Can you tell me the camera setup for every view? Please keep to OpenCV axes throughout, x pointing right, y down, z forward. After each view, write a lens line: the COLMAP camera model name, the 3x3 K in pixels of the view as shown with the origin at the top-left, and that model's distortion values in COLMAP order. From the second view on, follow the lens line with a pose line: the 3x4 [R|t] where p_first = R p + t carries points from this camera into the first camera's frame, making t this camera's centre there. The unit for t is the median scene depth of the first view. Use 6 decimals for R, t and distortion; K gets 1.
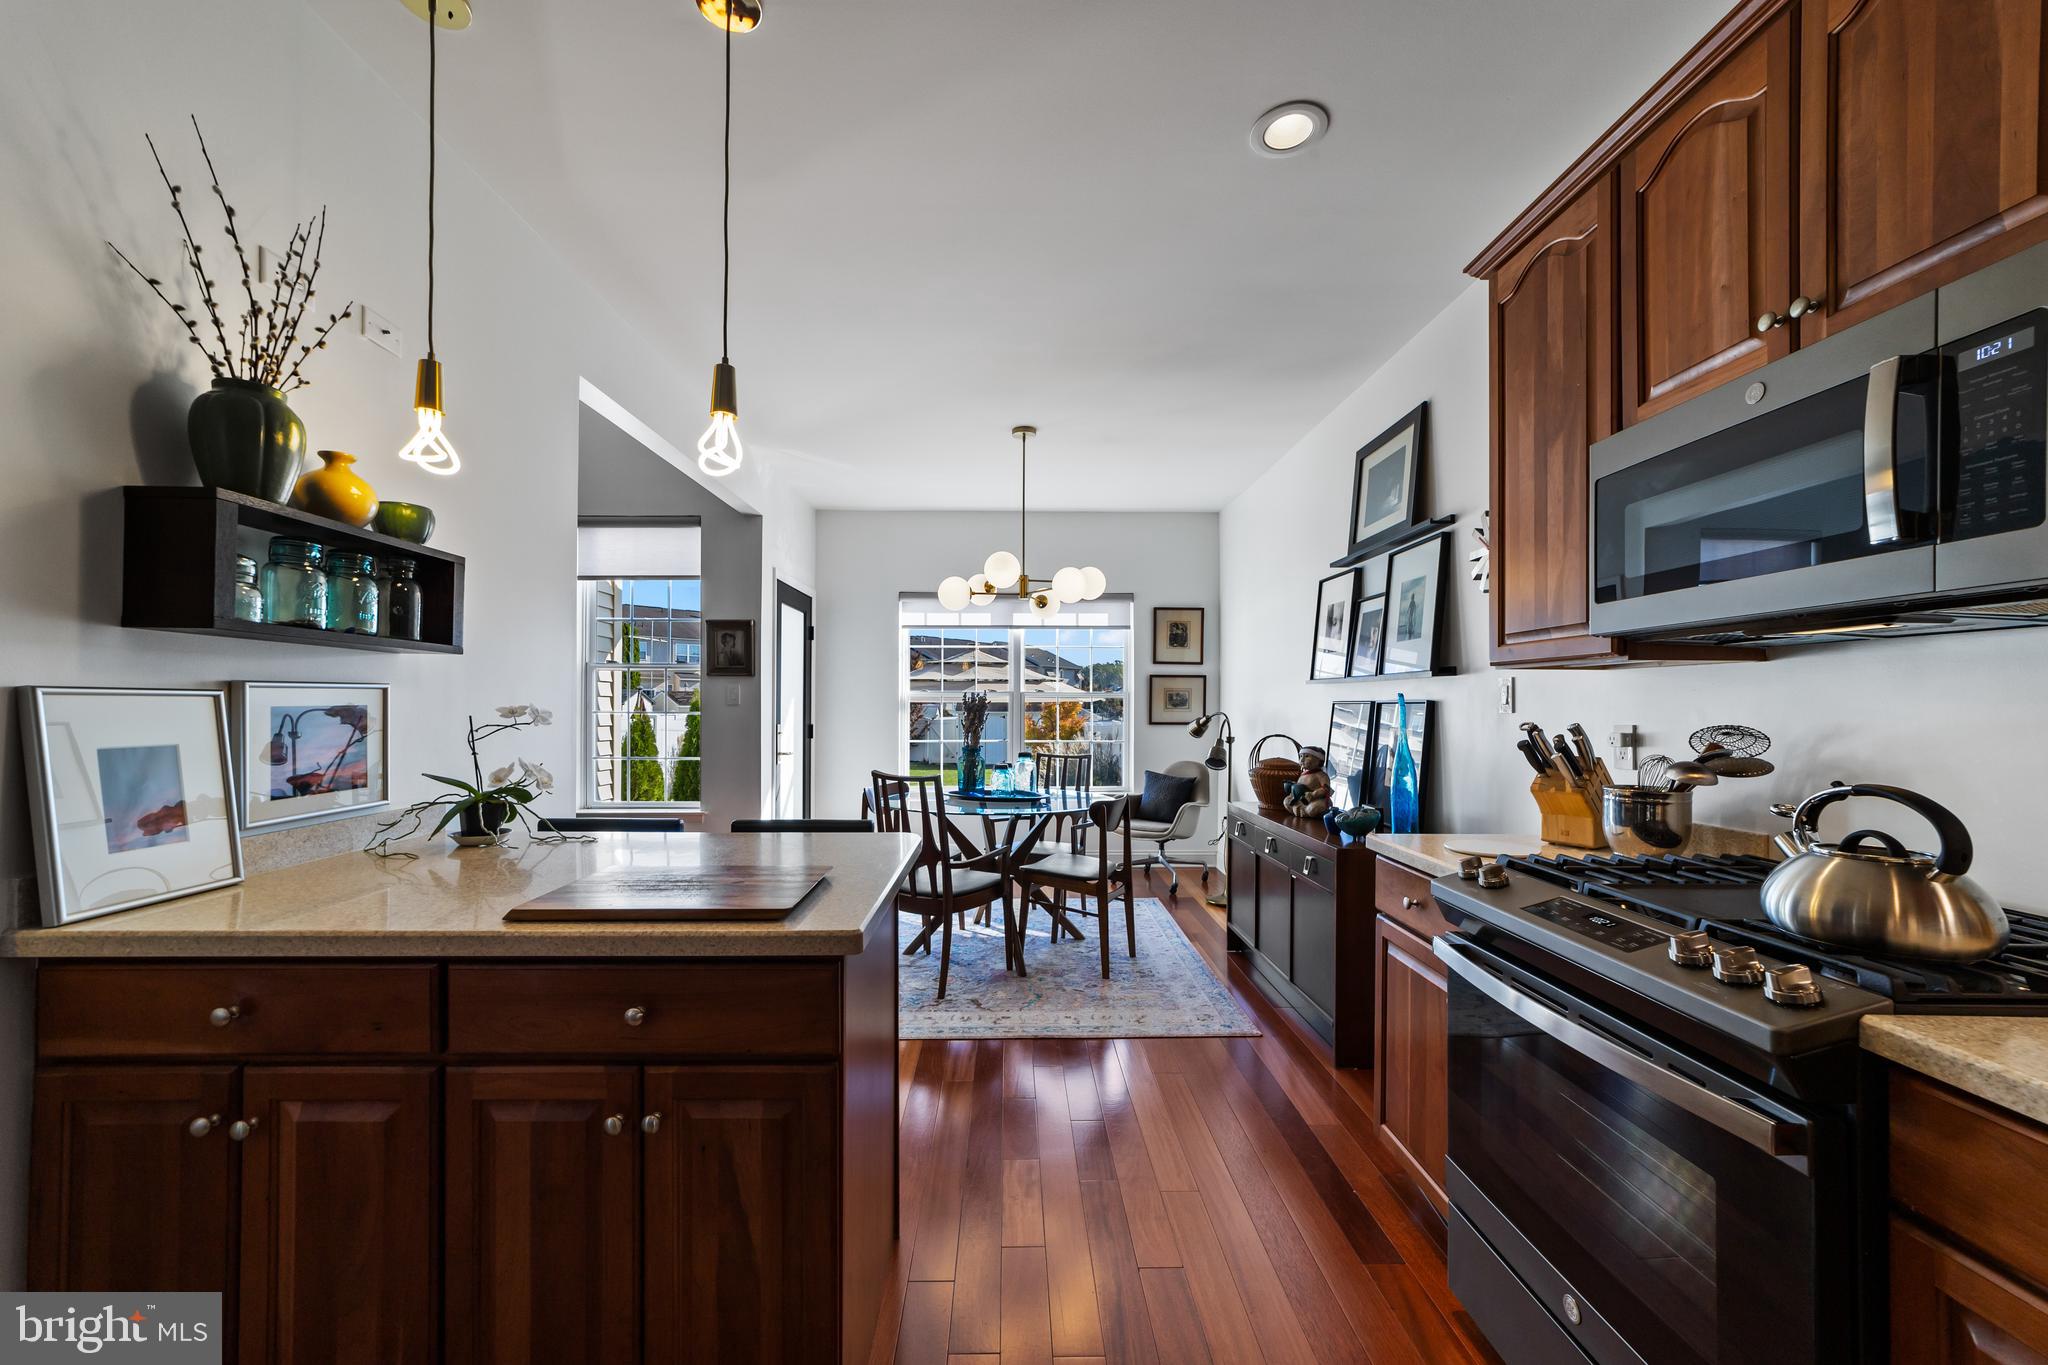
lens RADIAL K [[796.0, 0, 1037.7], [0, 796.0, 704.5], [0, 0, 1]] dist [-0.012701, 0.000743]
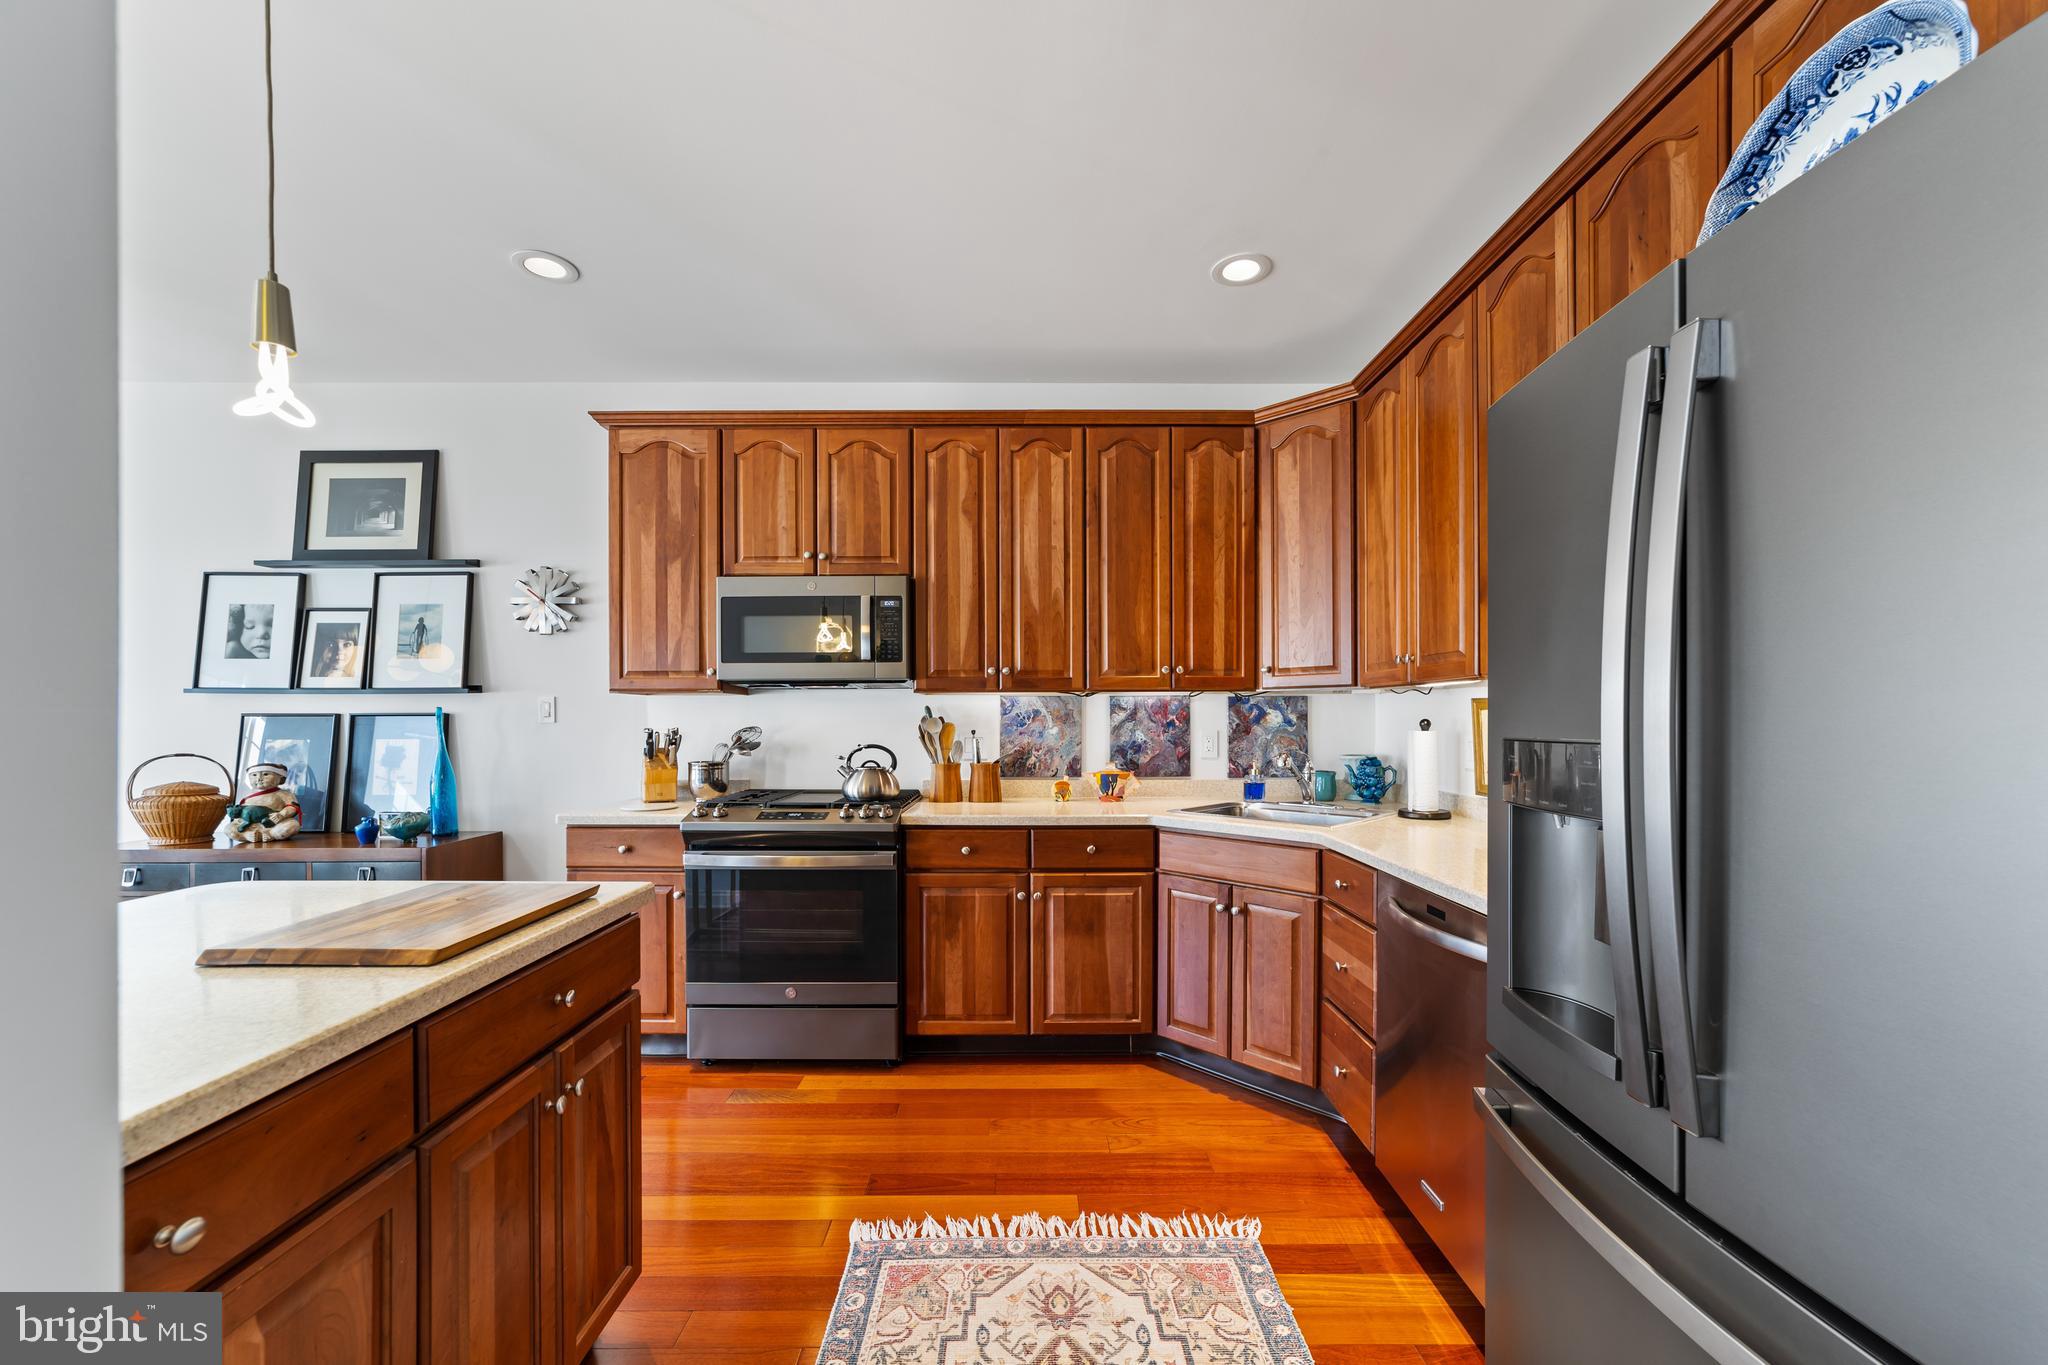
lens RADIAL K [[796.0, 0, 1018.3], [0, 796.0, 725.3], [0, 0, 1]] dist [-0.012701, 0.000743]
pose [[0.023544, -0.011150, 0.999661, -1.043929], [0.000841, 0.999938, 0.011133, 0.000500], [-0.999722, 0.000578, 0.023552, 0.226660]]
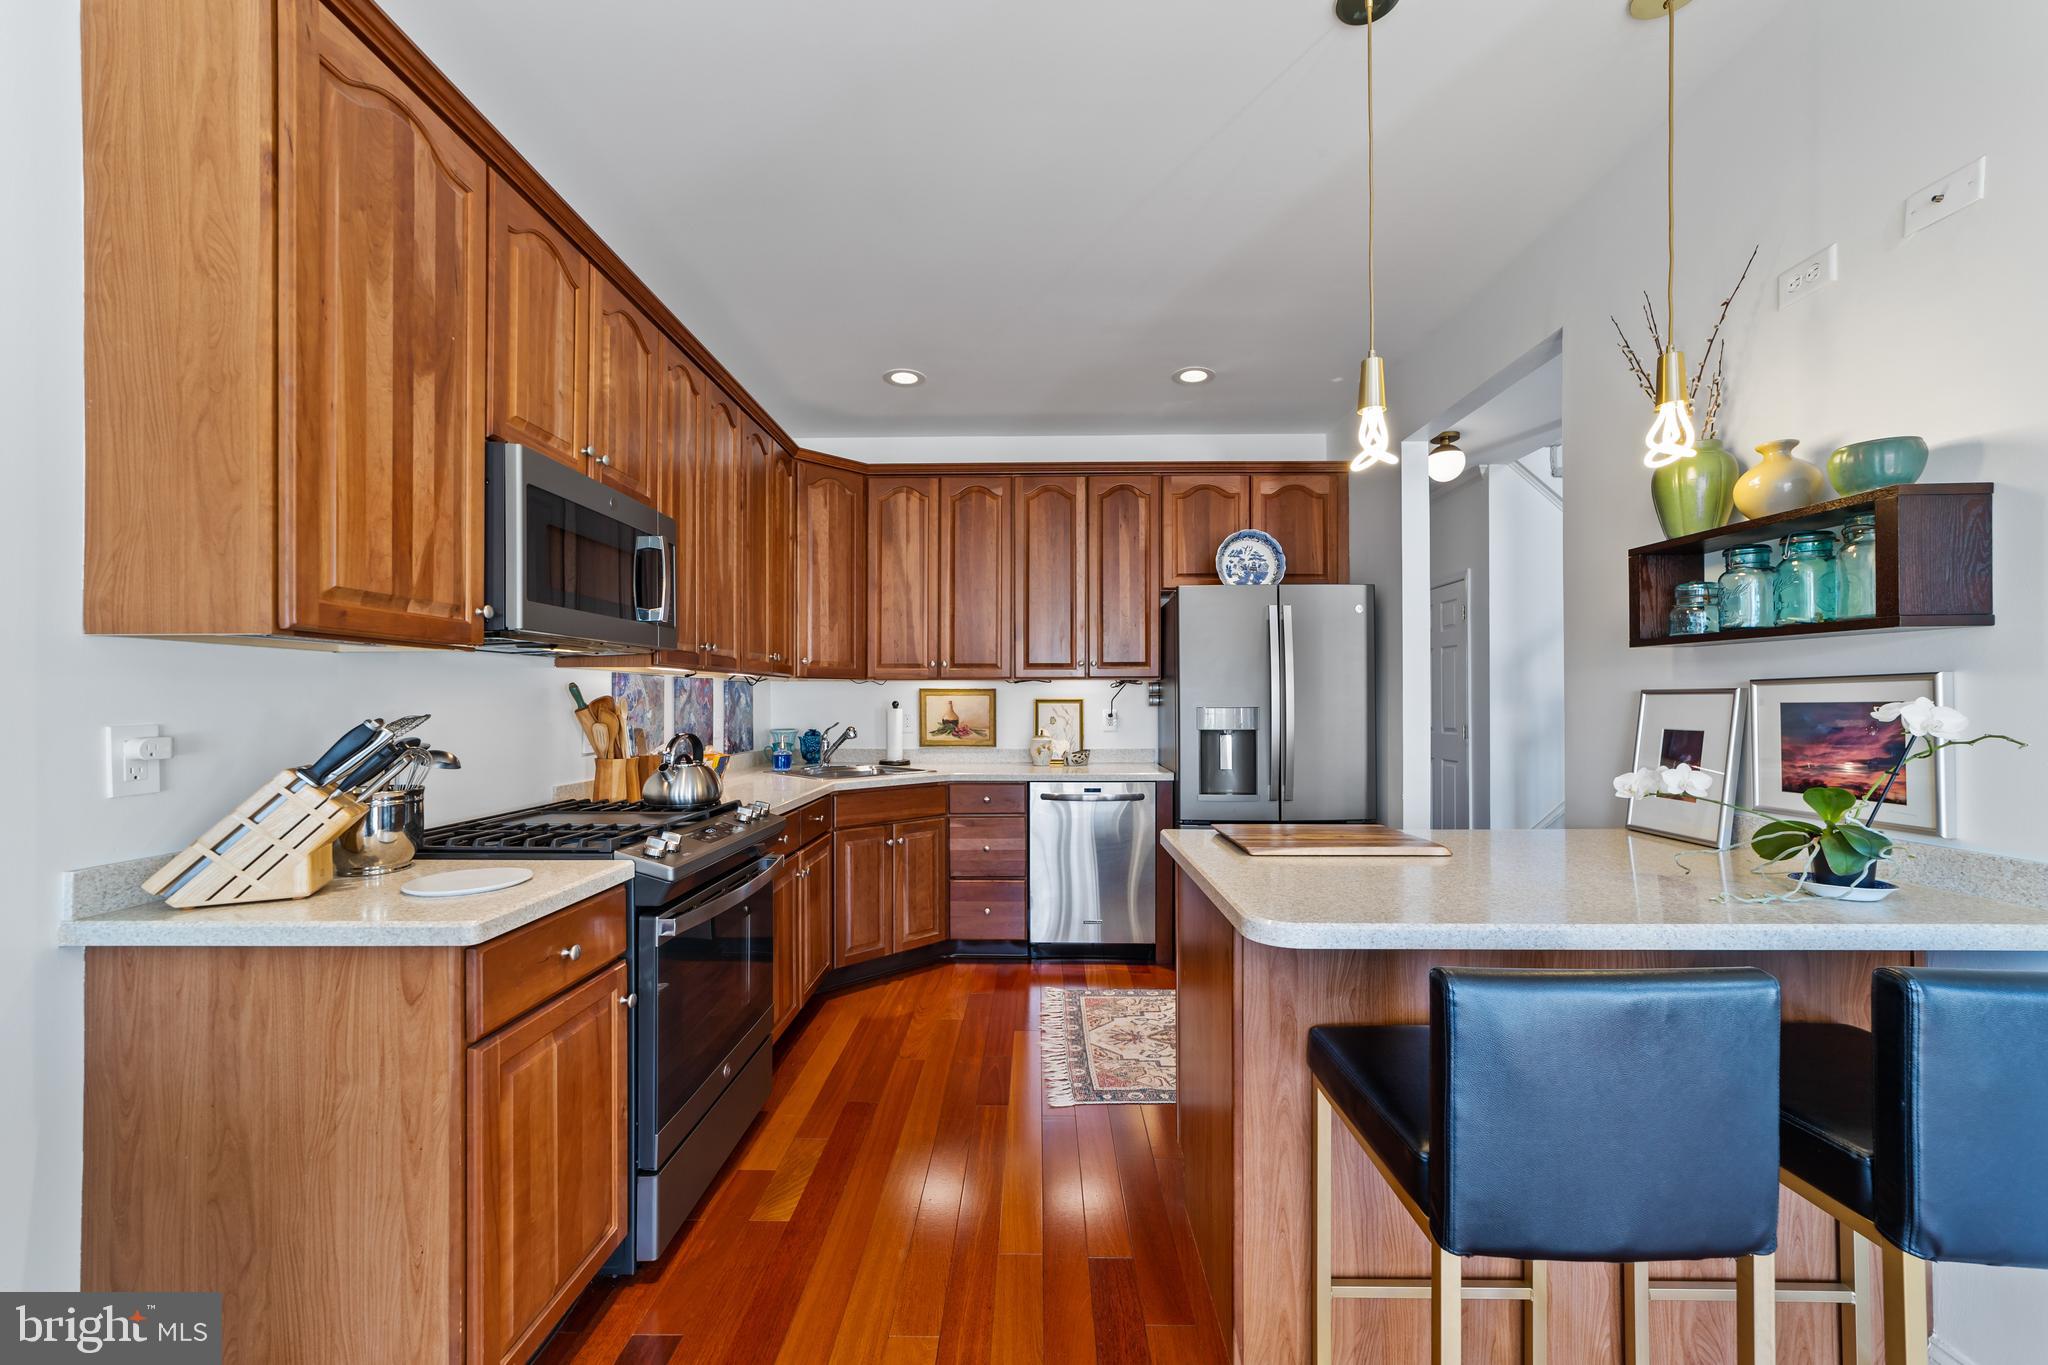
lens RADIAL K [[796.0, 0, 1033.6], [0, 796.0, 692.3], [0, 0, 1]] dist [-0.012701, 0.000743]
pose [[-0.999238, -0.000265, 0.039040, -0.011858], [-0.000724, 0.999931, -0.011760, 0.007684], [-0.039034, -0.011779, -0.999168, 1.813153]]
